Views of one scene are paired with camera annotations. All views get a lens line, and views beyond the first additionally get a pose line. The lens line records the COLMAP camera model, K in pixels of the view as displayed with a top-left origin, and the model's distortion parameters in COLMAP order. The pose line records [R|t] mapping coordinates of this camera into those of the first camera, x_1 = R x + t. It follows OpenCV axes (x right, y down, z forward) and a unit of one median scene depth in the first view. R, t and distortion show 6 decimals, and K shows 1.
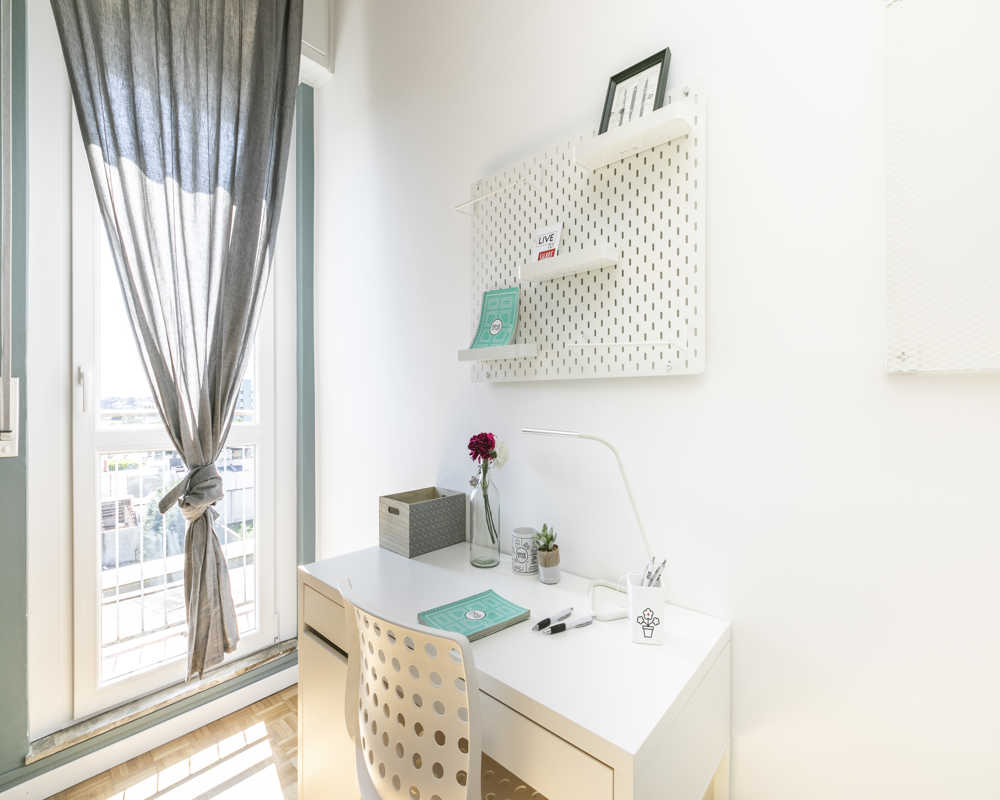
lens RADIAL K [[436.0, 0, 500.4], [0, 436.0, 407.7], [0, 0, 1]] dist [0.001999, -0.000301]
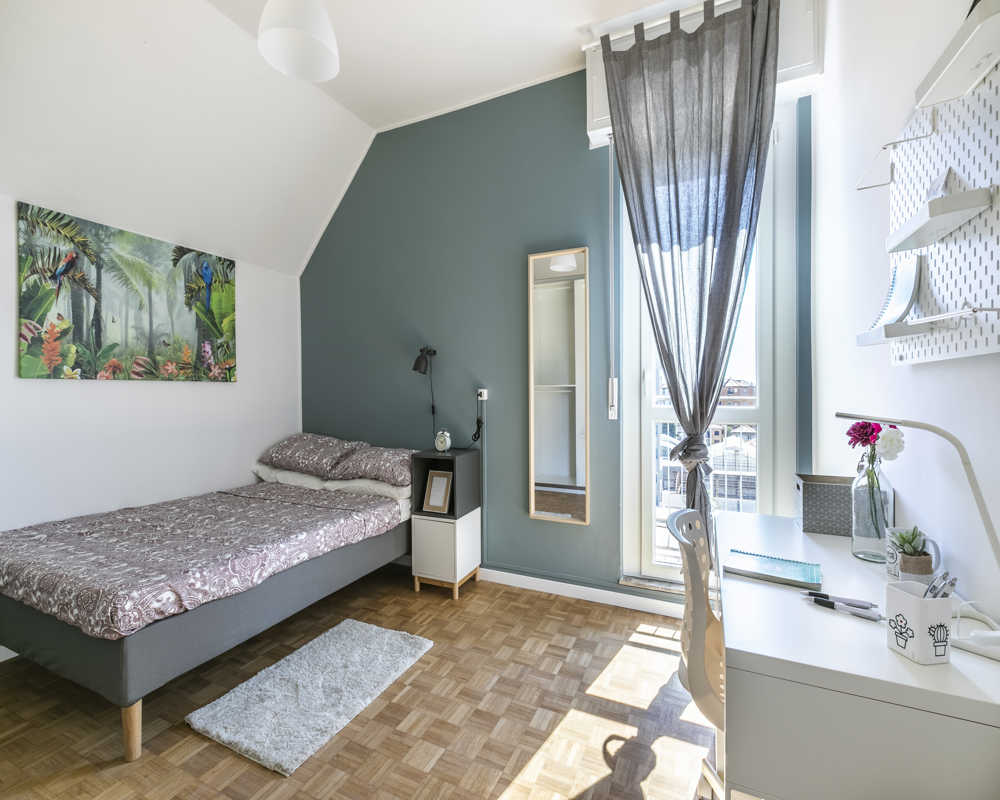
lens RADIAL K [[449.4, 0, 528.8], [0, 449.4, 398.0], [0, 0, 1]] dist [-0.002397, -0.001489]
pose [[0.329765, 0.008117, -0.944028, 0.628847], [-0.006598, 0.999958, 0.006294, 0.007157], [0.944040, 0.004153, 0.329805, -0.012545]]
